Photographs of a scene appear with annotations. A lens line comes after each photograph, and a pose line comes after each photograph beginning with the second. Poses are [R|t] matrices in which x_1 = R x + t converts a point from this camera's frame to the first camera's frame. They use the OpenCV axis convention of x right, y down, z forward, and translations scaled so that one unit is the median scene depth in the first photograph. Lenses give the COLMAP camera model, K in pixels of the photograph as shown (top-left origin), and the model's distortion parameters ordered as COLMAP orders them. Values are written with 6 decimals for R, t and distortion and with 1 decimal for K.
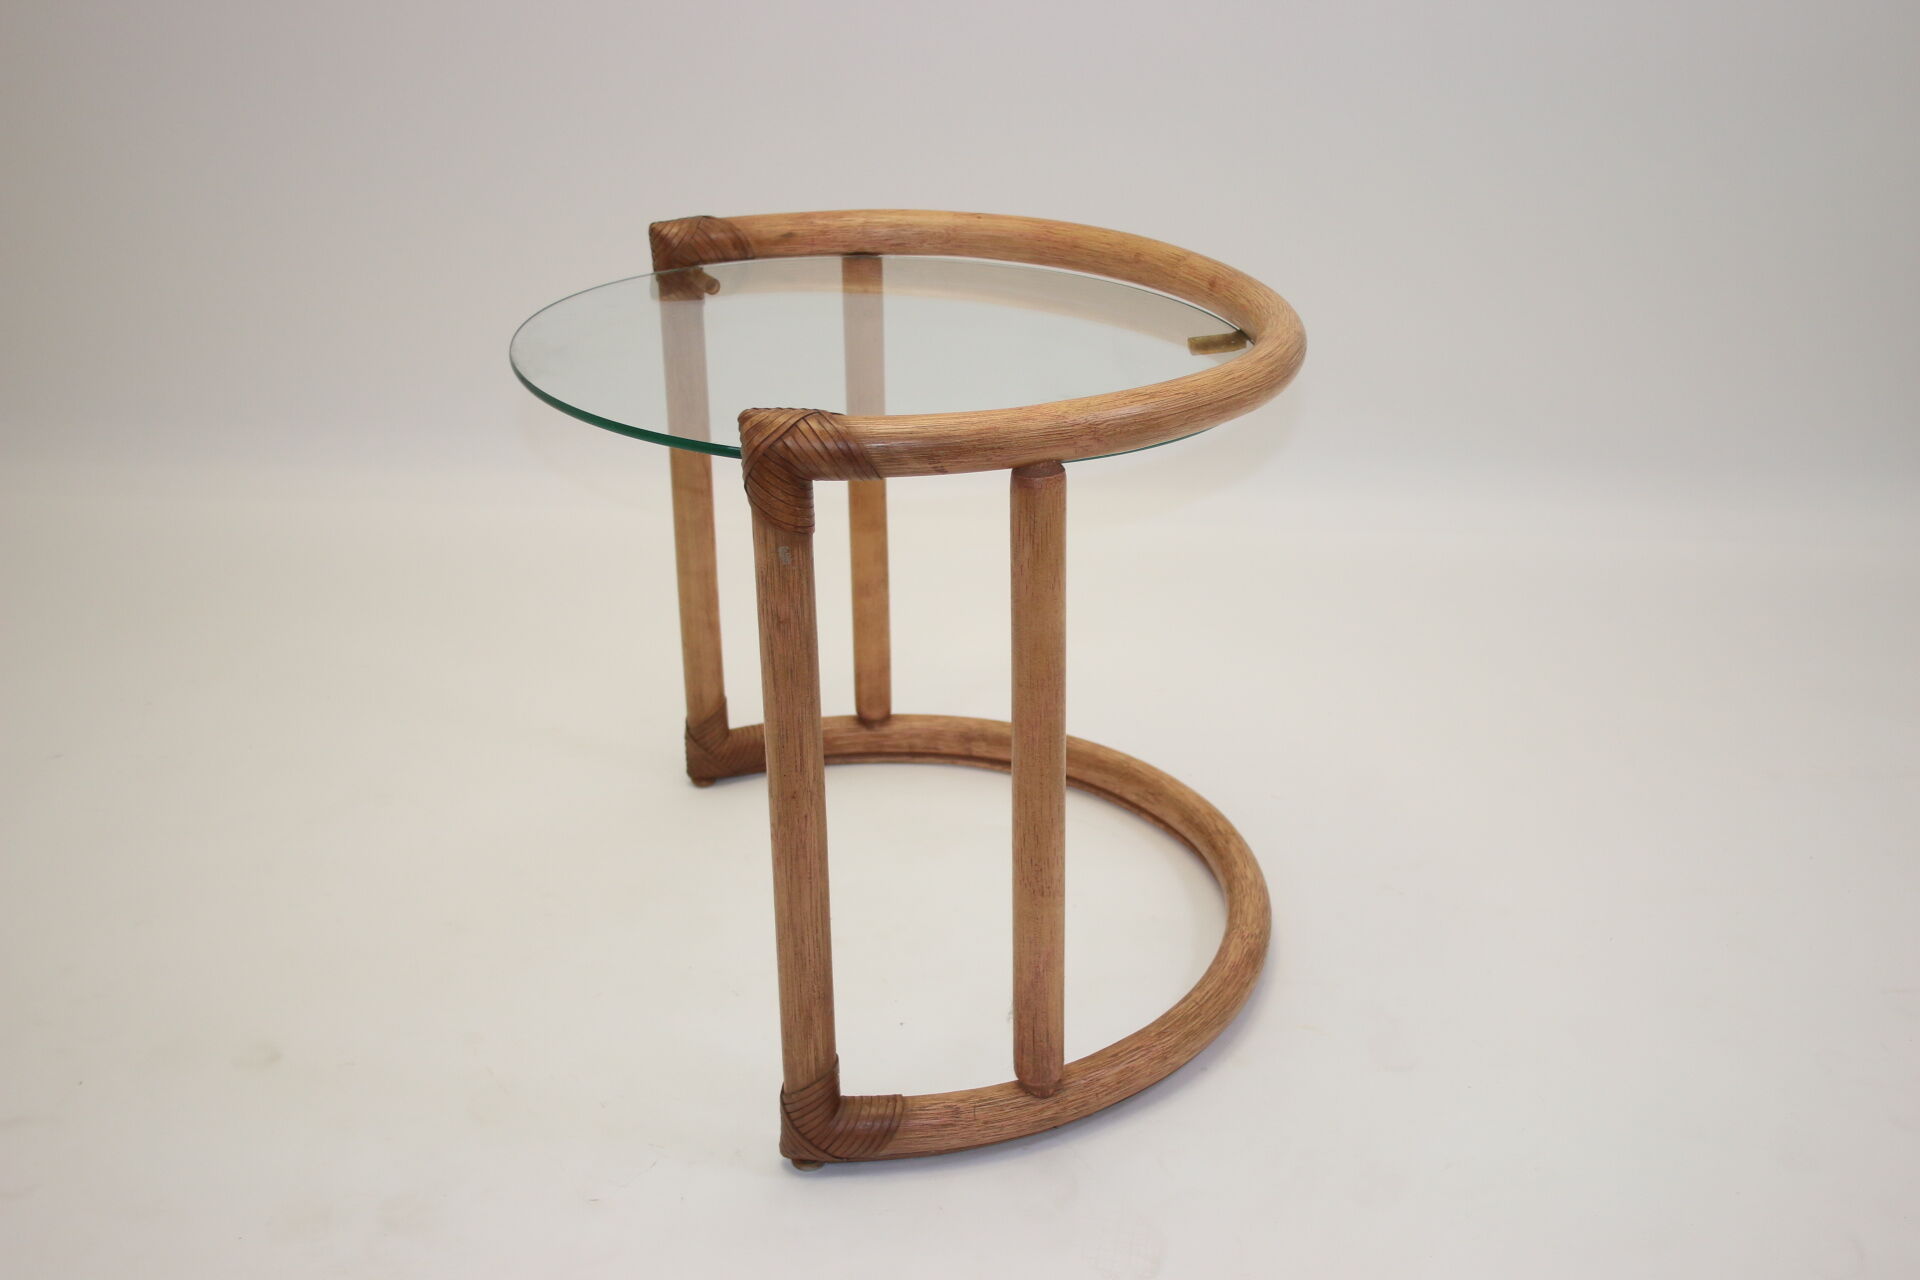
lens RADIAL K [[2062.5, 0, 960.0], [0, 2062.5, 640.0], [0, 0, 1]] dist [-0.120457, 0.197023]
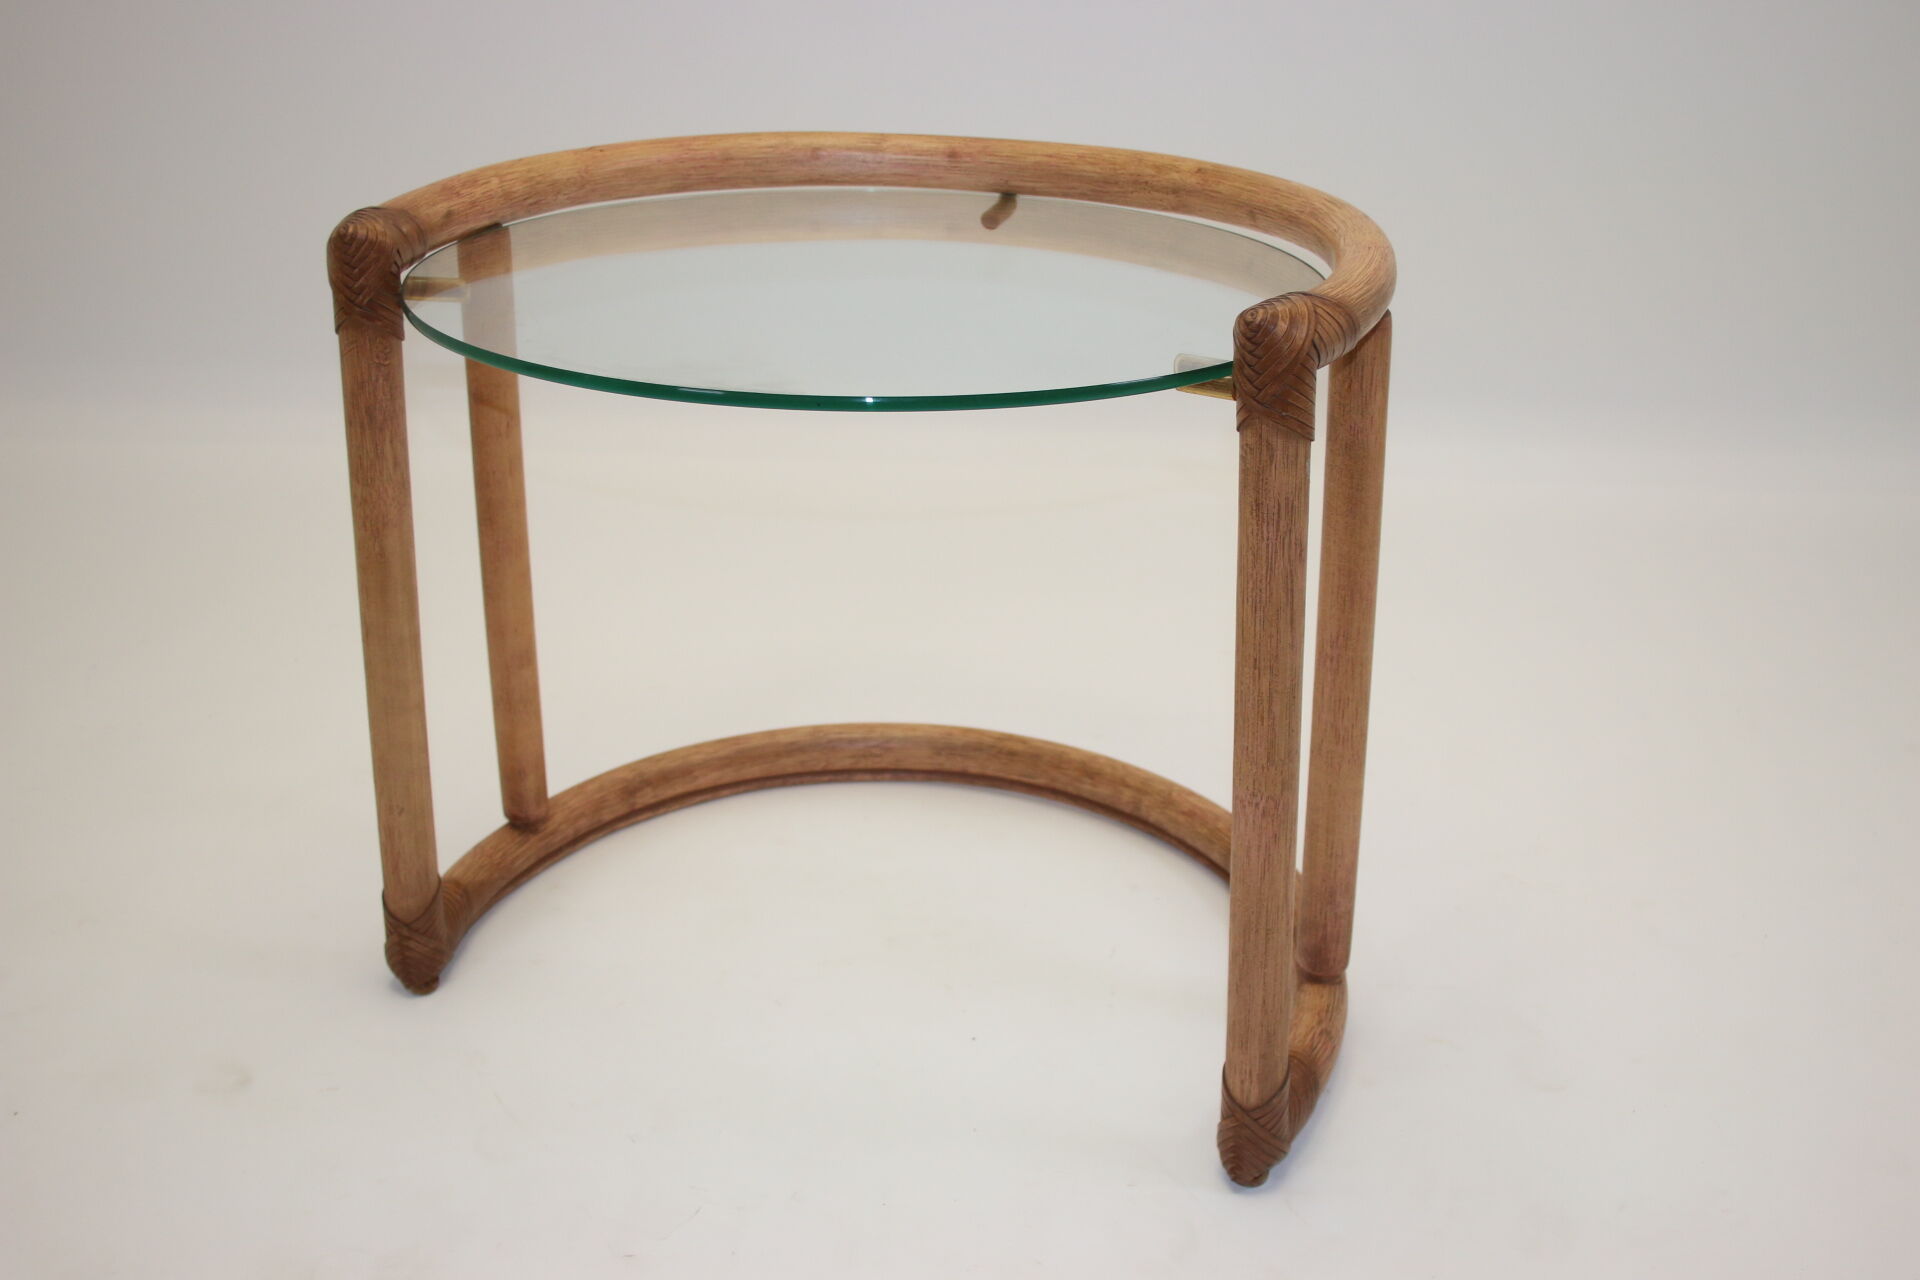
lens RADIAL K [[2062.5, 0, 960.0], [0, 2062.5, 640.0], [0, 0, 1]] dist [-0.120457, 0.197023]
pose [[0.546544, -0.344799, 0.763154, -0.598461], [0.334662, 0.925300, 0.178385, -0.125283], [-0.767653, 0.157903, 0.621108, 0.427636]]
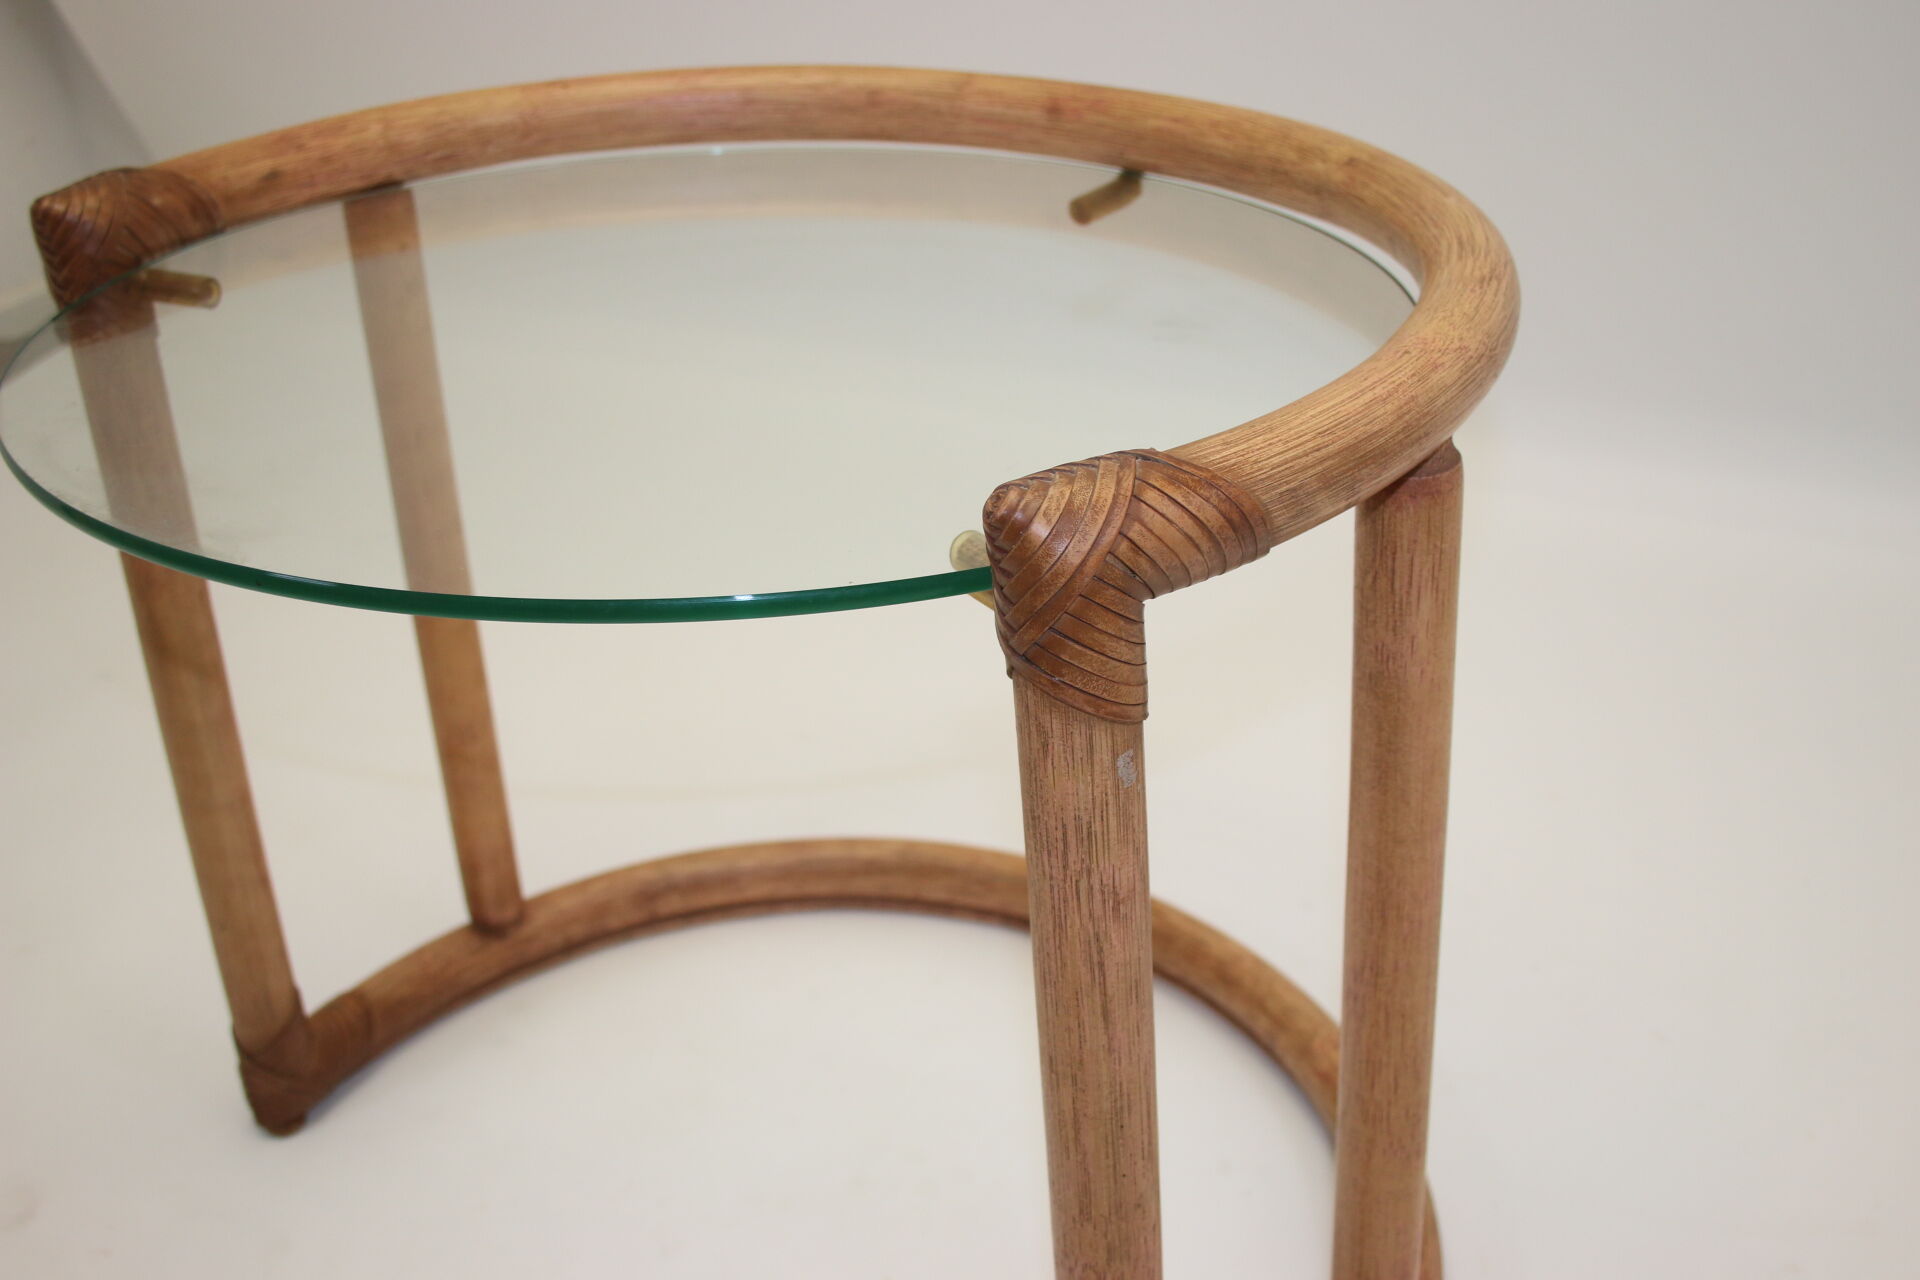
lens RADIAL K [[2062.5, 0, 960.0], [0, 2062.5, 640.0], [0, 0, 1]] dist [-0.120457, 0.197023]
pose [[0.810539, -0.301606, 0.502056, -0.246240], [0.270589, 0.953082, 0.135705, -0.102877], [-0.519430, 0.025856, 0.854122, 0.442628]]
